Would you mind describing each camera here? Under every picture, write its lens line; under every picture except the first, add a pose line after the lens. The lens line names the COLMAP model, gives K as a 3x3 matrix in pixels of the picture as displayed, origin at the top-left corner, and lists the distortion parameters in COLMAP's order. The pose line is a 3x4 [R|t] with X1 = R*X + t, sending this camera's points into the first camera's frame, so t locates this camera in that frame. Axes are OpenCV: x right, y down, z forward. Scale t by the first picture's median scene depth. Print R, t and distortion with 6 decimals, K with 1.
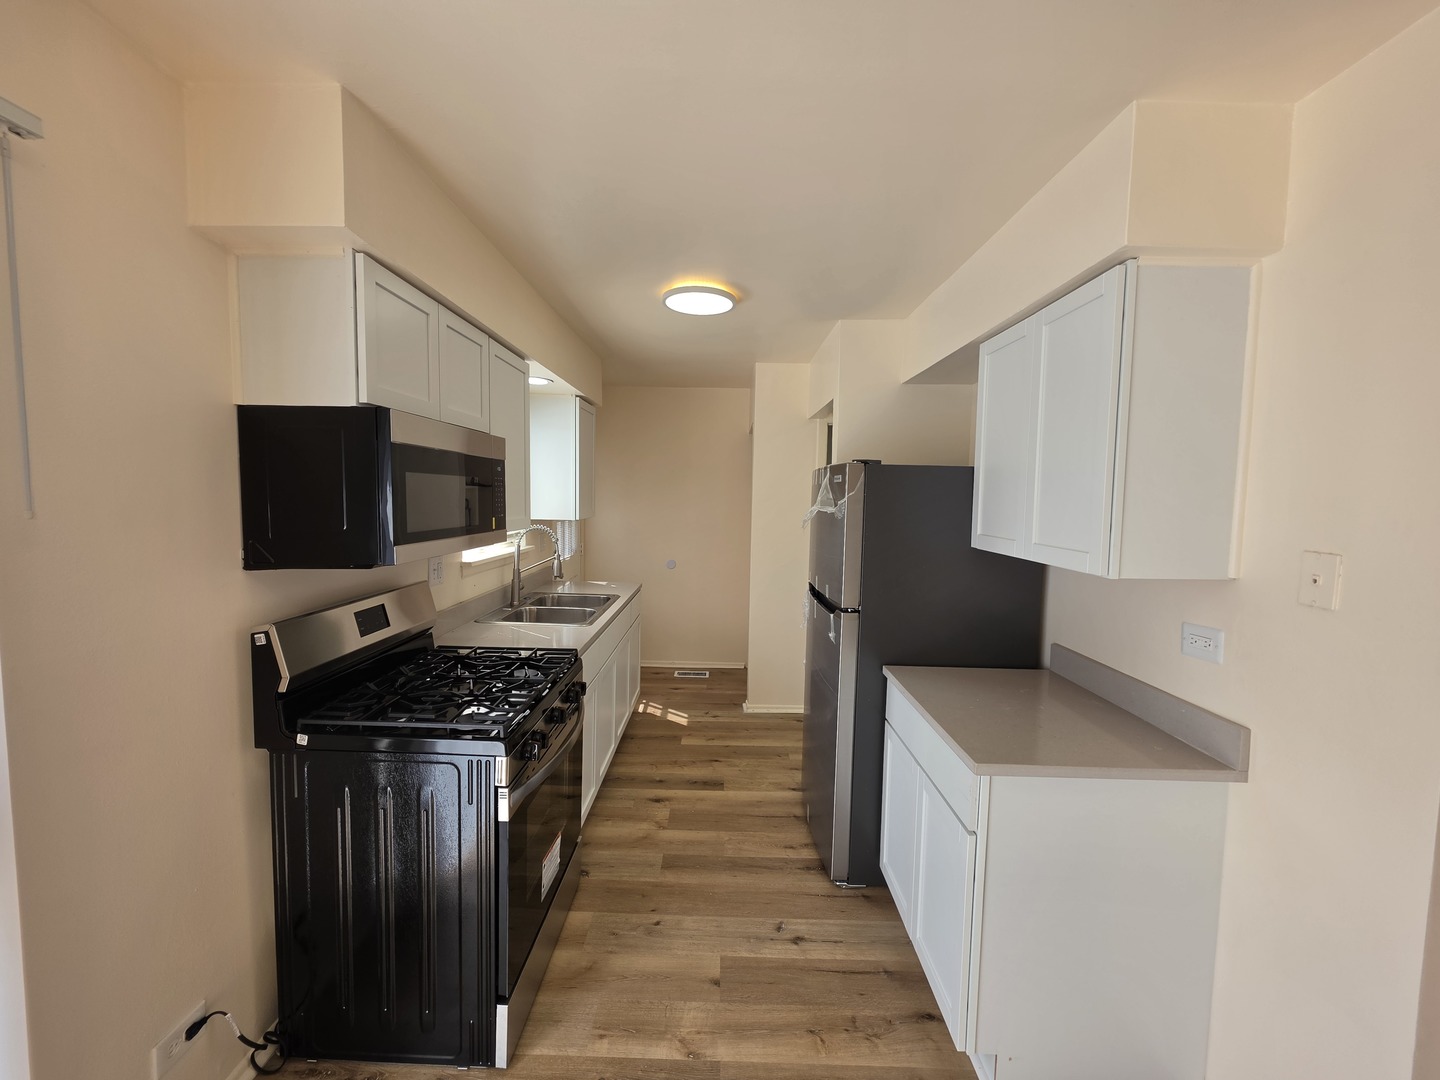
lens RADIAL K [[580.5, 0, 716.6], [0, 580.5, 533.1], [0, 0, 1]] dist [0.001703, -0.000876]
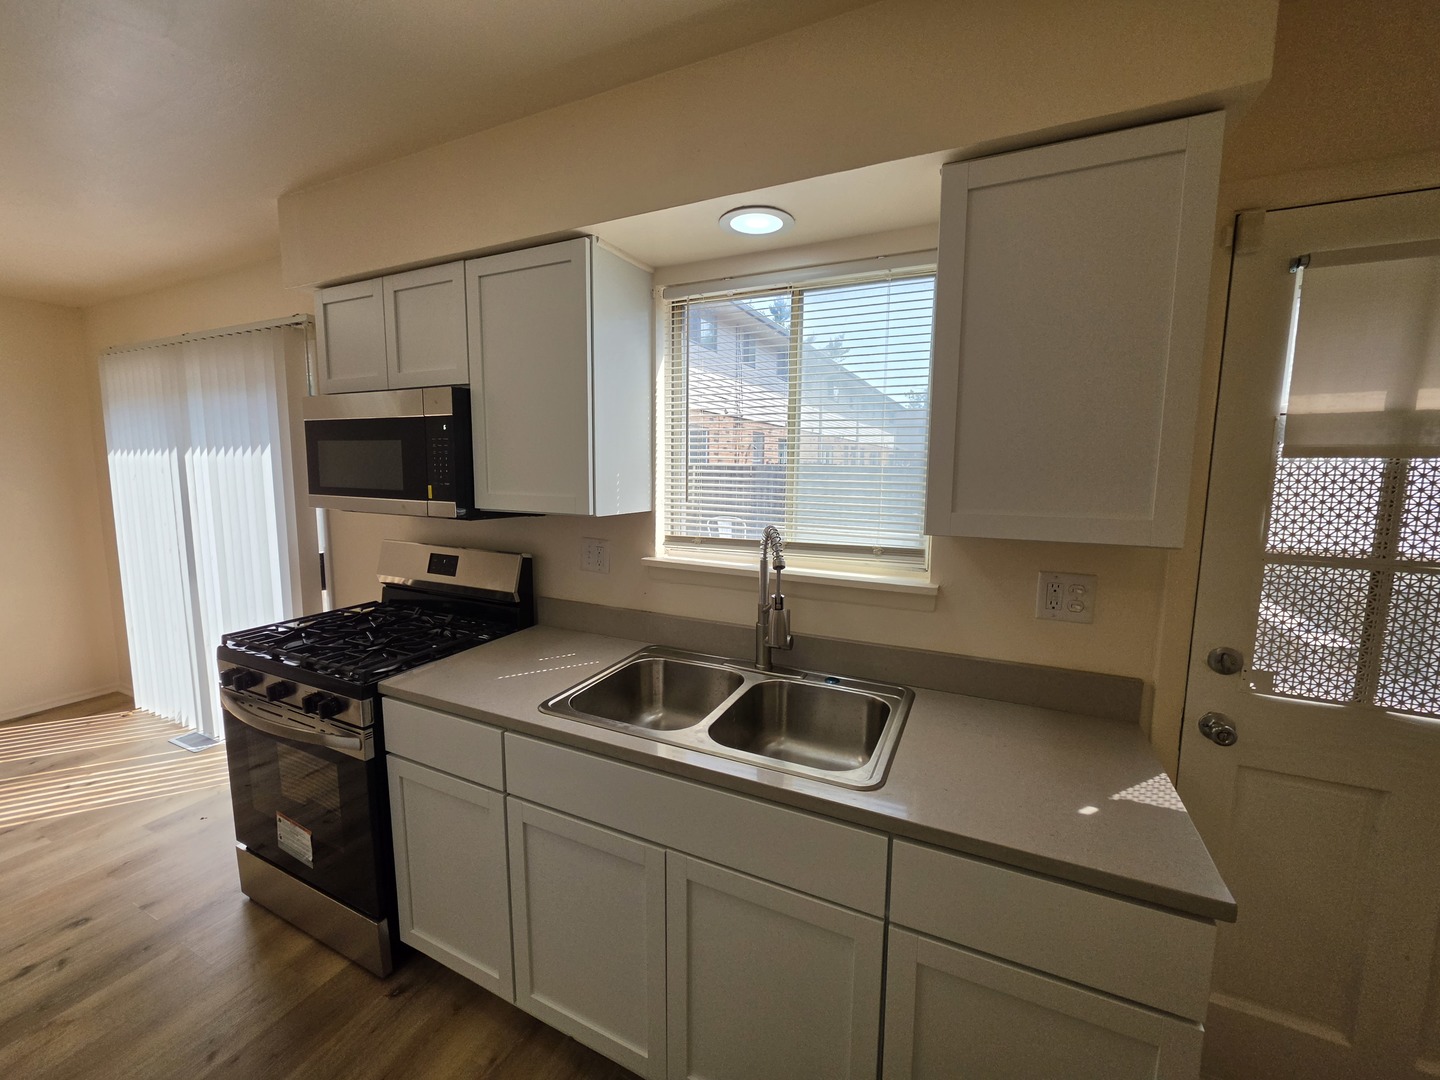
lens RADIAL K [[580.5, 0, 715.5], [0, 580.5, 537.0], [0, 0, 1]] dist [0.001703, -0.000876]
pose [[-0.433472, 0.101005, -0.895489, 0.185366], [-0.067554, 0.987261, 0.144057, -0.093955], [0.898632, 0.122939, -0.421126, 1.597719]]
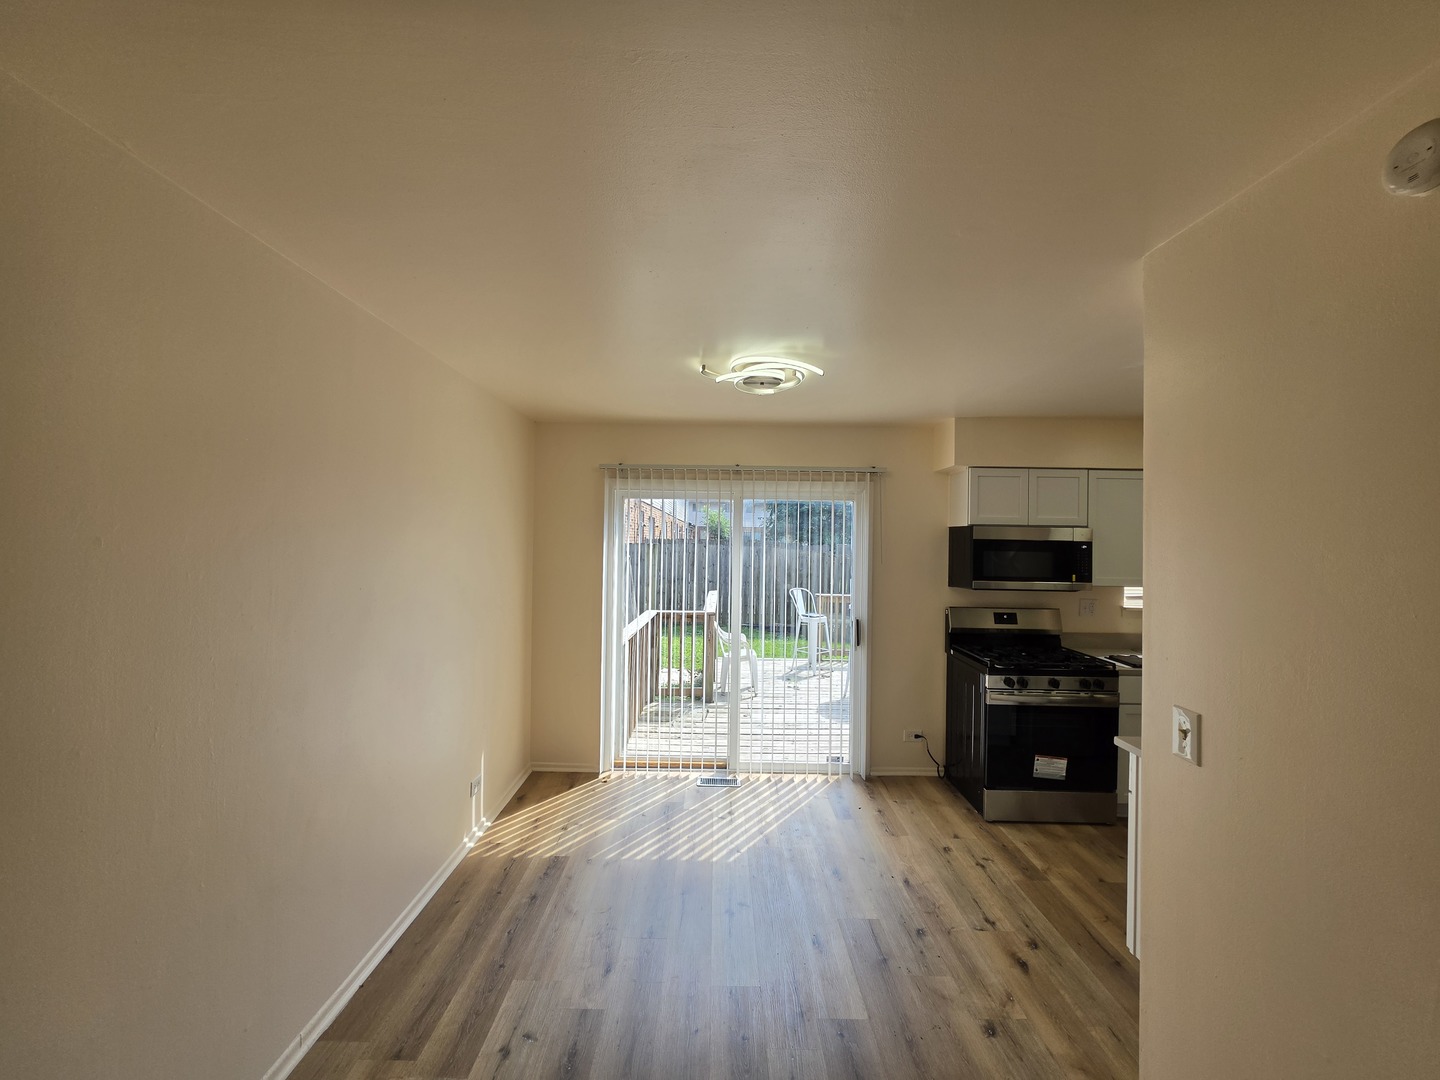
lens RADIAL K [[580.5, 0, 716.1], [0, 580.5, 535.4], [0, 0, 1]] dist [0.001703, -0.000876]
pose [[0.014157, -0.017701, -0.999743, 1.226305], [-0.080693, 0.996562, -0.018788, -0.022538], [0.996638, 0.080938, 0.012680, -0.090977]]
